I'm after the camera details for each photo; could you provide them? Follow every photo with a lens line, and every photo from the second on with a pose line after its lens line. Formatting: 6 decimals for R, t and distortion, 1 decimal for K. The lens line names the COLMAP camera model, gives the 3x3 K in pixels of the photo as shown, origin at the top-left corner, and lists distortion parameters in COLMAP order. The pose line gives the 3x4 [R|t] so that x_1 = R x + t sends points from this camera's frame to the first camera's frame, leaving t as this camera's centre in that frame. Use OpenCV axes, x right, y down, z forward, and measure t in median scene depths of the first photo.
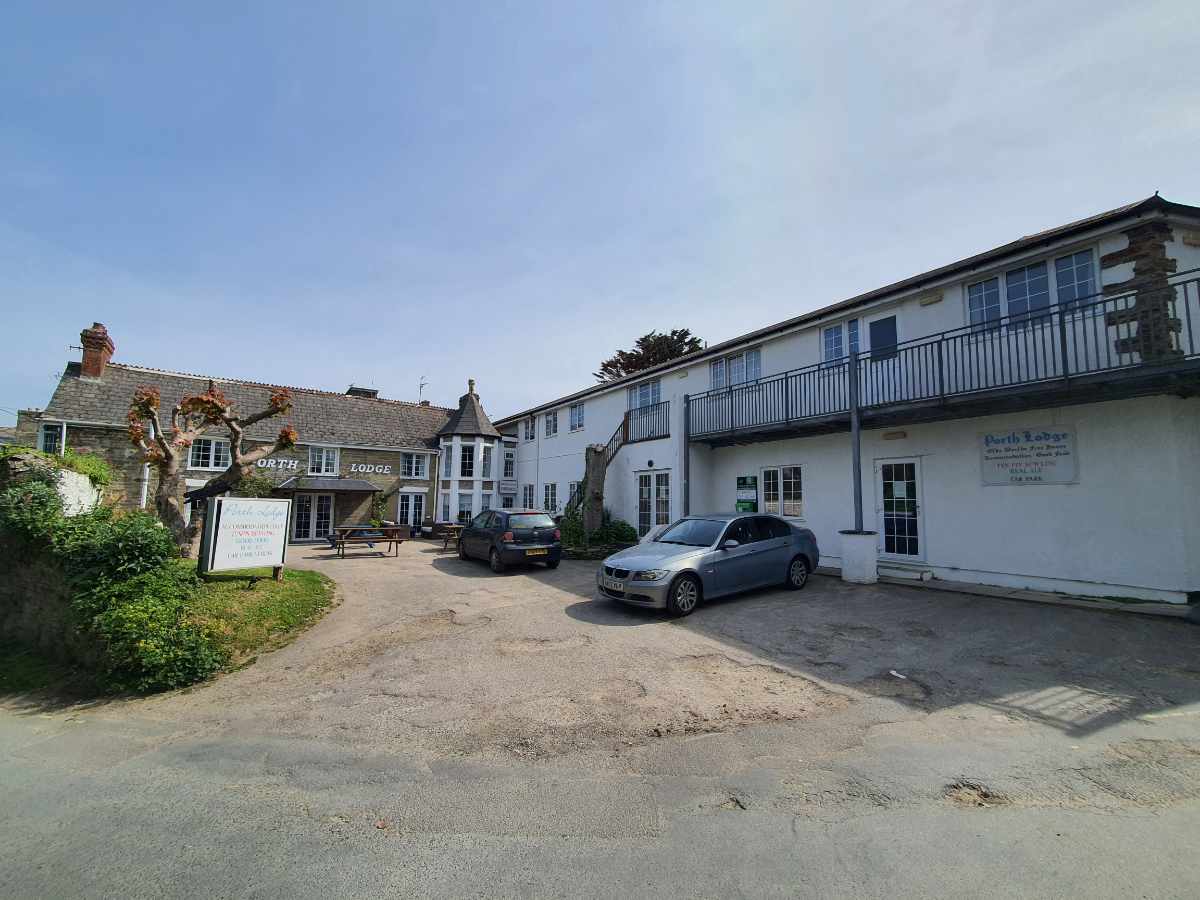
lens RADIAL K [[476.1, 0, 599.6], [0, 476.1, 452.3], [0, 0, 1]] dist [0.001681, 0.000156]
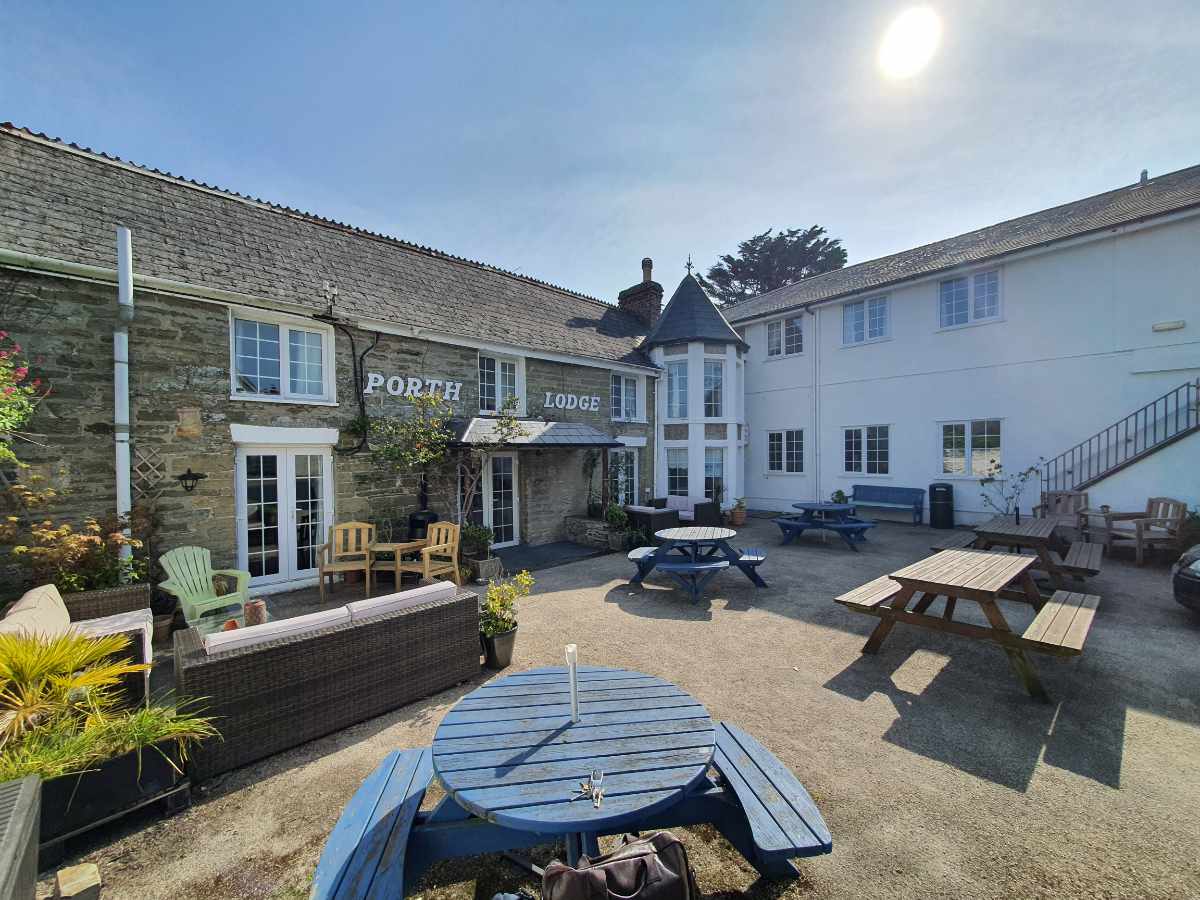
lens RADIAL K [[476.1, 0, 600.7], [0, 476.1, 454.5], [0, 0, 1]] dist [0.001681, 0.000156]
pose [[0.996083, -0.022147, 0.085607, -0.459976], [0.012601, 0.993798, 0.110487, 0.031713], [-0.087523, -0.108976, 0.990184, 0.452049]]
